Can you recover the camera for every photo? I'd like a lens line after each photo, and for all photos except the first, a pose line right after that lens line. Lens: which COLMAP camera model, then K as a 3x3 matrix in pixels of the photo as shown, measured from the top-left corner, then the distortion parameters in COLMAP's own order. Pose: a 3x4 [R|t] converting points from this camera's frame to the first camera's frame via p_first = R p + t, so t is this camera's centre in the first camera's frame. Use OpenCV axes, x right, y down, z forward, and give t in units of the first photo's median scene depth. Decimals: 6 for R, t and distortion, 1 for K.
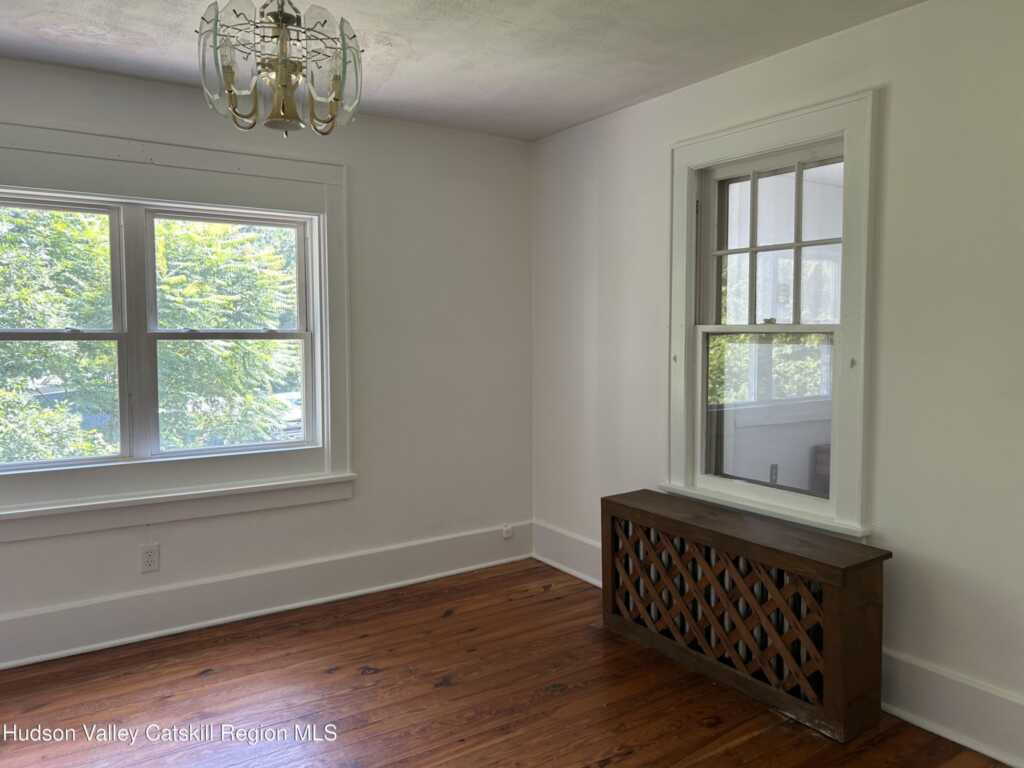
lens RADIAL K [[767.3, 0, 512.0], [0, 767.3, 384.0], [0, 0, 1]] dist [0.001166, -0.004265]
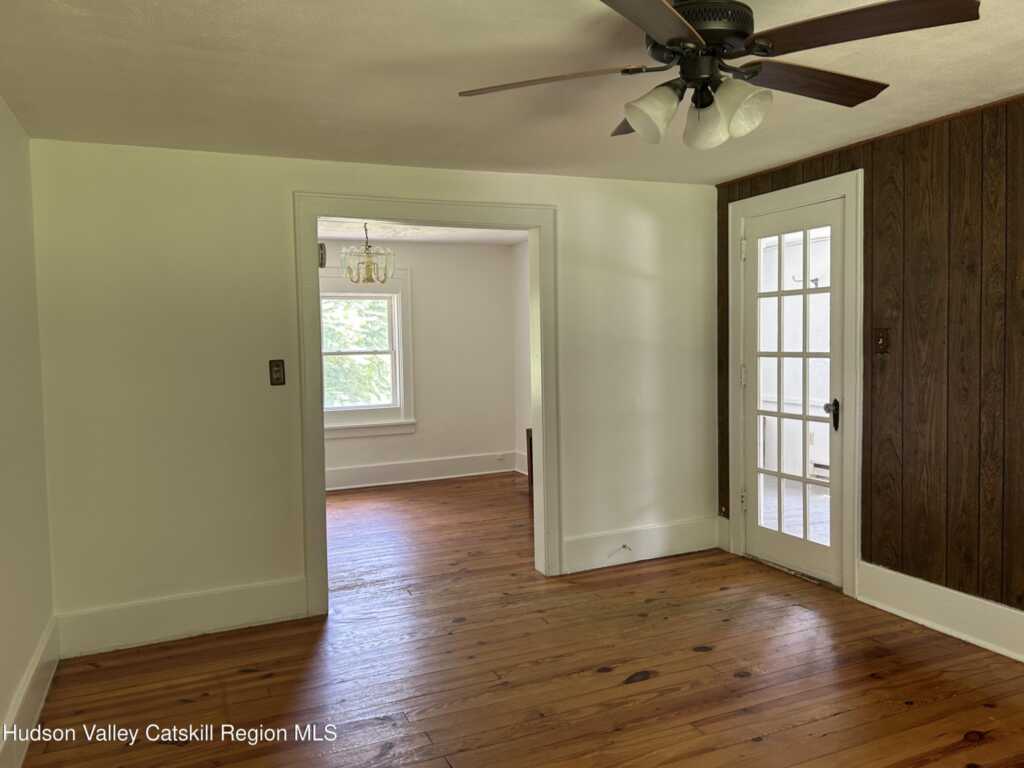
lens RADIAL K [[798.7, 0, 510.5], [0, 798.7, 389.2], [0, 0, 1]] dist [0.008030, -0.008343]
pose [[0.983076, -0.004125, -0.183149, 0.397282], [0.003184, 0.999980, -0.005435, 0.044793], [0.183168, 0.004760, 0.983070, -0.952906]]
